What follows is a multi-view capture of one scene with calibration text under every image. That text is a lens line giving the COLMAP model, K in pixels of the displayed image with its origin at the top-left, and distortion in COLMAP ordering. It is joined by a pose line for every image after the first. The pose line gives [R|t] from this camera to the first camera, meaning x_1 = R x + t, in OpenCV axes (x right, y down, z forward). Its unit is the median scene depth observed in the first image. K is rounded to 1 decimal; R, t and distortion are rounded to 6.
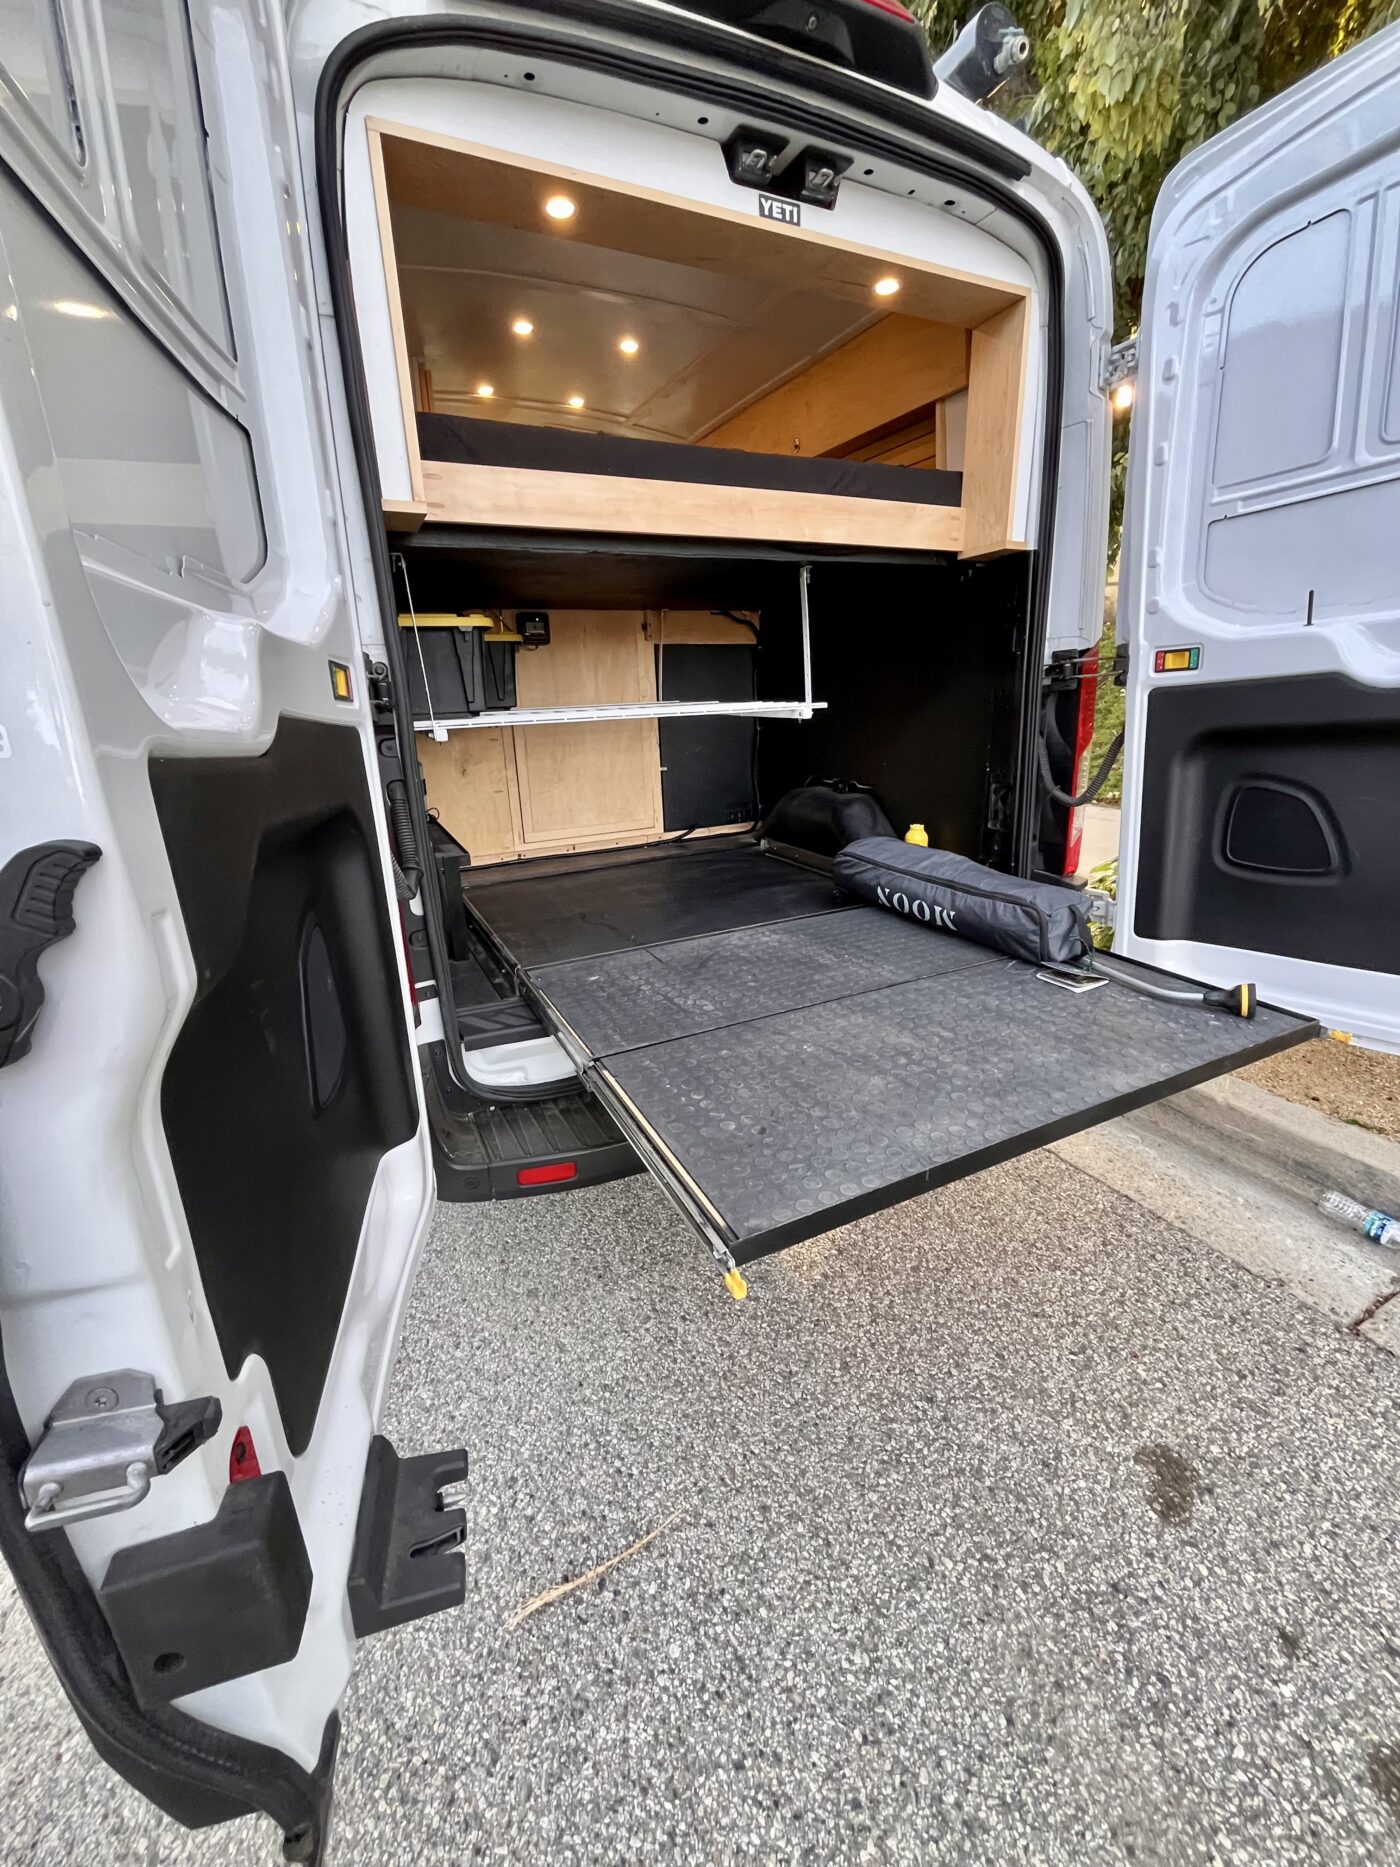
lens RADIAL K [[759.5, 0, 698.2], [0, 759.5, 924.3], [0, 0, 1]] dist [-0.001955, 0.000149]
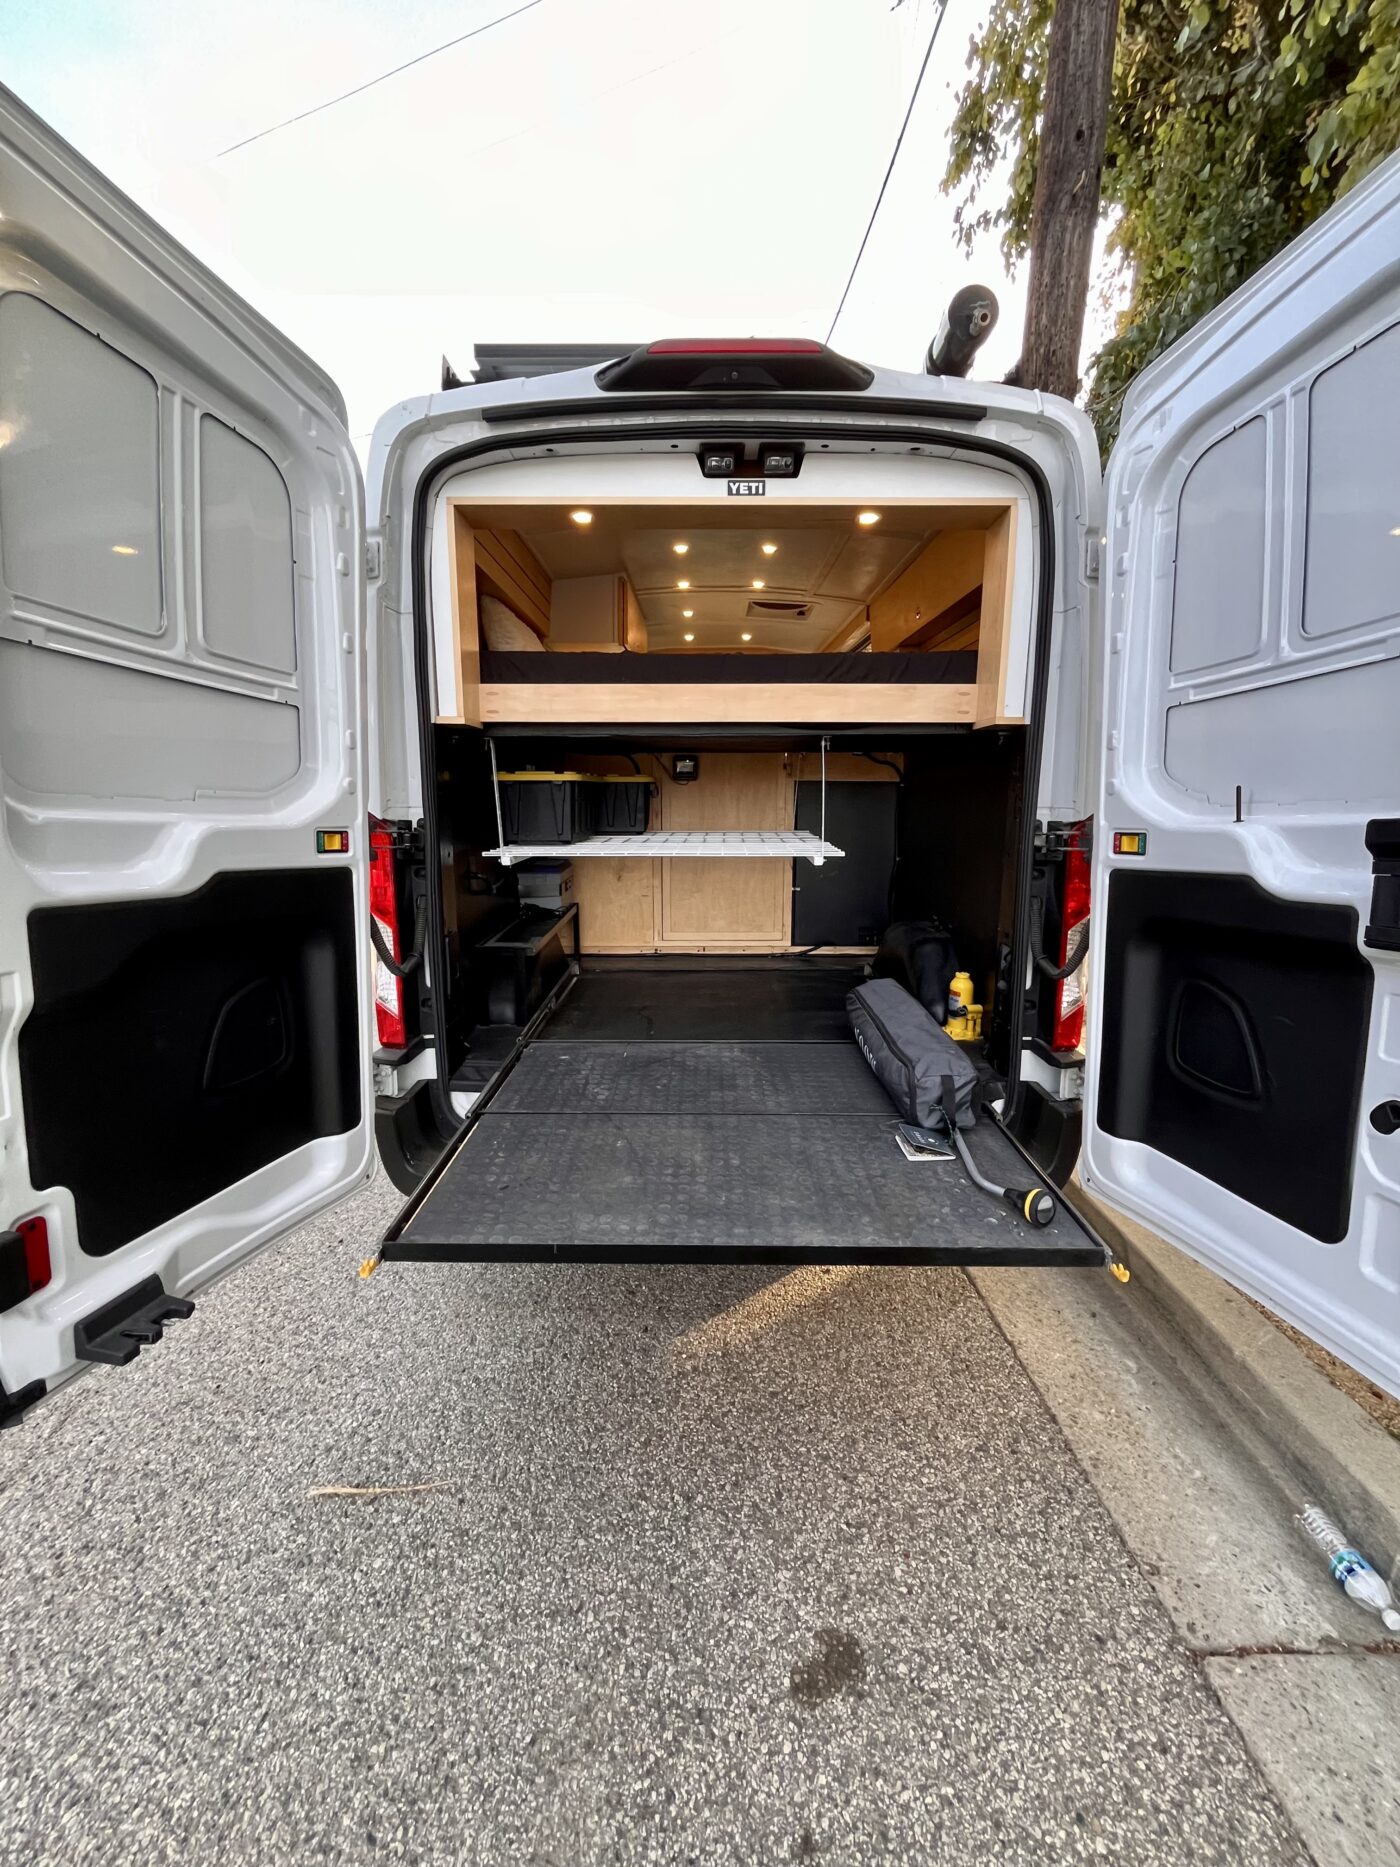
lens RADIAL K [[759.5, 0, 698.2], [0, 759.5, 924.3], [0, 0, 1]] dist [-0.001955, 0.000149]
pose [[0.891841, 0.115239, -0.437423, 0.770439], [-0.164777, 0.983328, -0.076900, -0.113709], [0.421269, 0.140660, 0.895962, -0.095606]]
